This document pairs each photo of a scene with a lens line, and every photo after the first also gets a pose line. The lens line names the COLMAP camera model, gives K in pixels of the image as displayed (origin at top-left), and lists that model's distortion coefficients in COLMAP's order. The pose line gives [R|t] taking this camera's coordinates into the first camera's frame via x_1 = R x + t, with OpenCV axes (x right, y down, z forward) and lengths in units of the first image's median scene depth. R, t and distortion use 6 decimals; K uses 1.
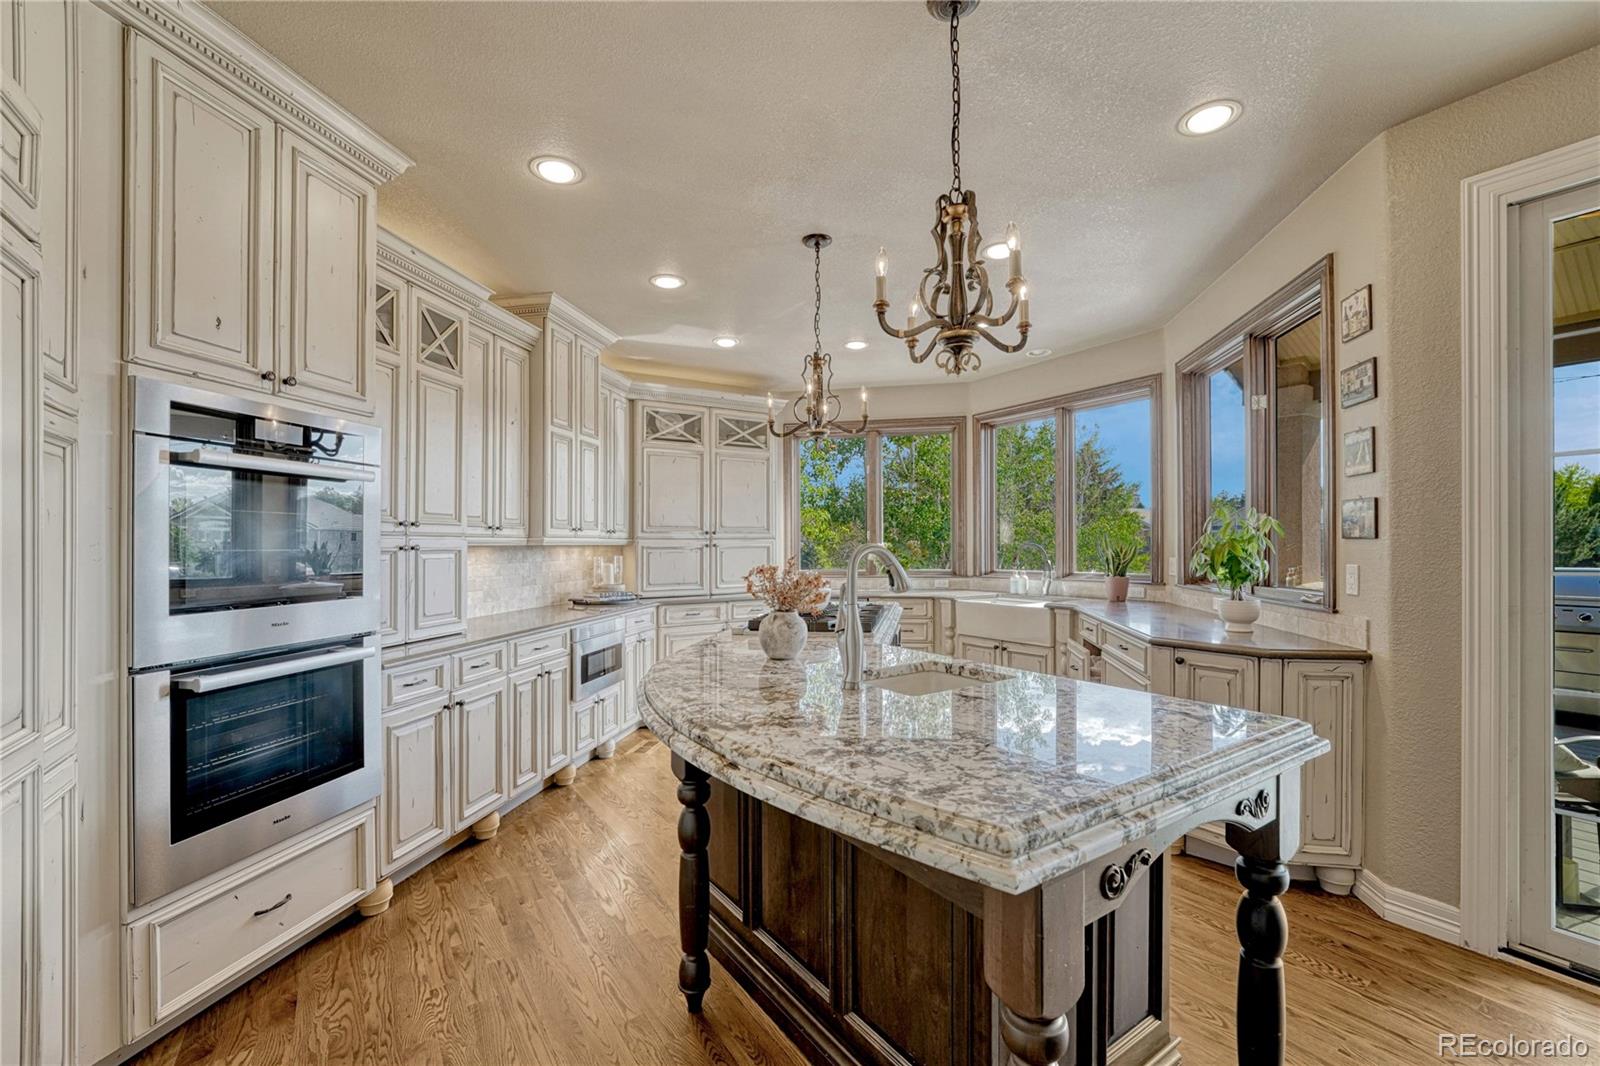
lens RADIAL K [[663.0, 0, 802.1], [0, 663.0, 544.1], [0, 0, 1]] dist [-0.011363, 0.001091]
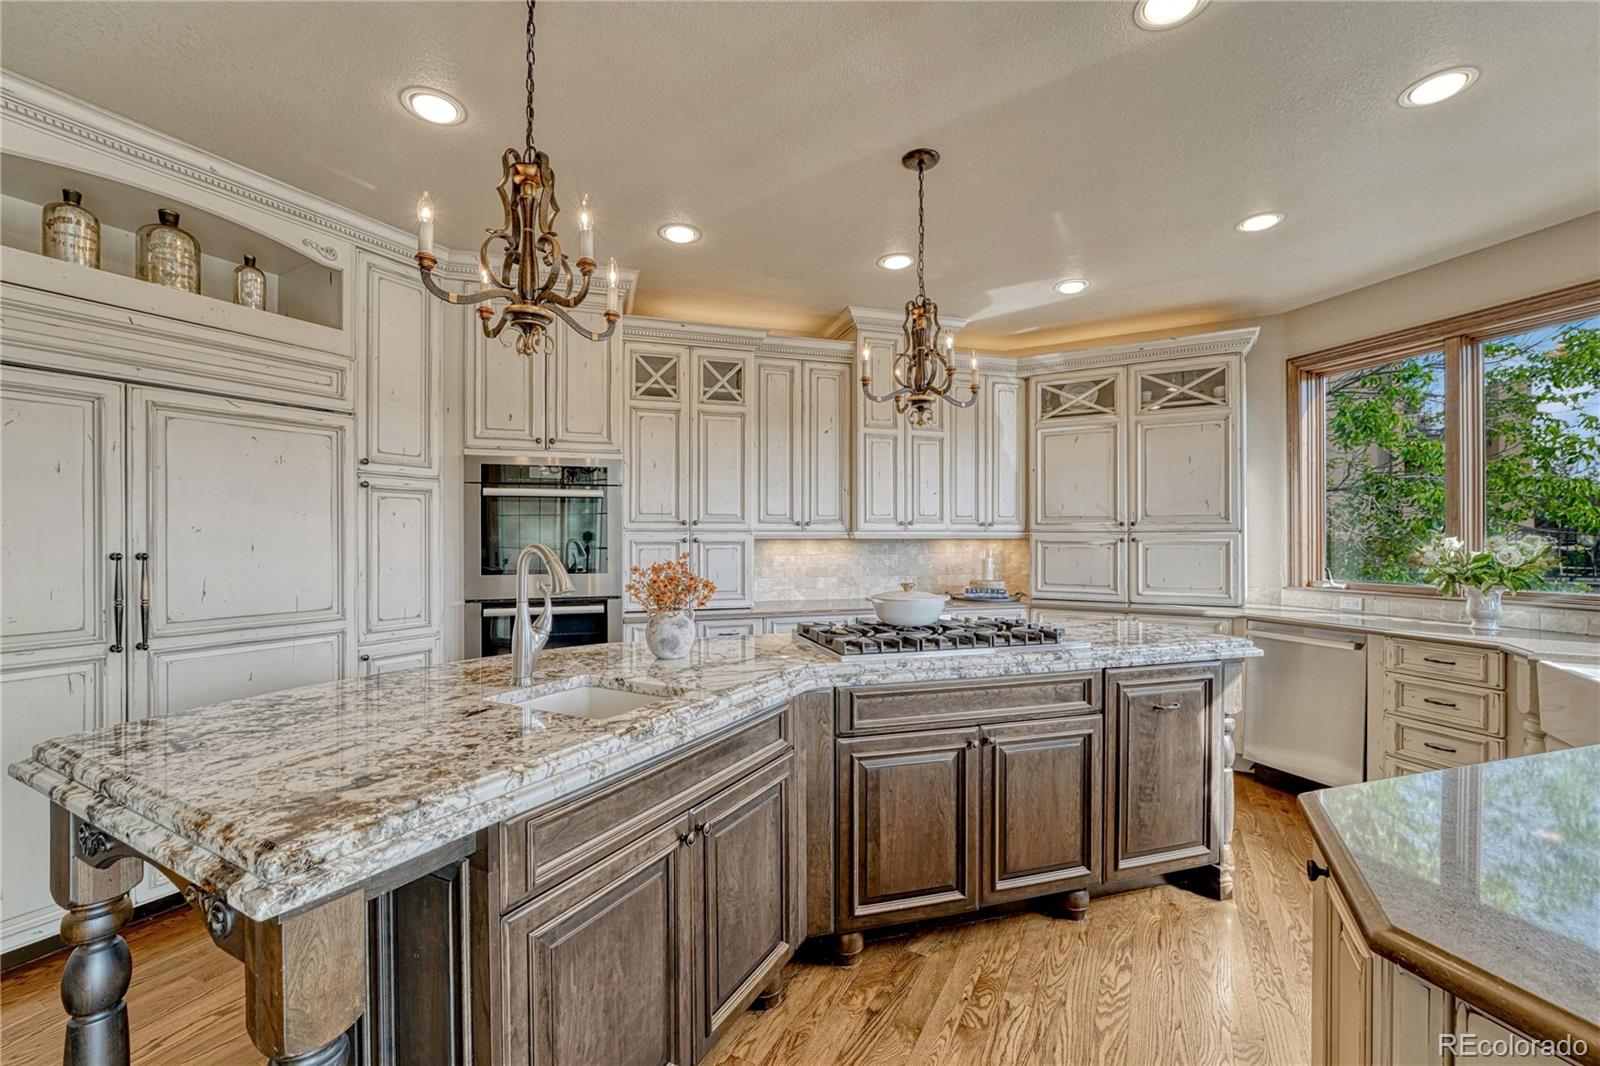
lens RADIAL K [[663.0, 0, 802.9], [0, 663.0, 534.5], [0, 0, 1]] dist [-0.011363, 0.001091]
pose [[0.462540, 0.001513, -0.886597, 0.524027], [-0.002315, 0.999997, 0.000499, -0.005576], [0.886596, 0.001821, 0.462542, 0.407551]]
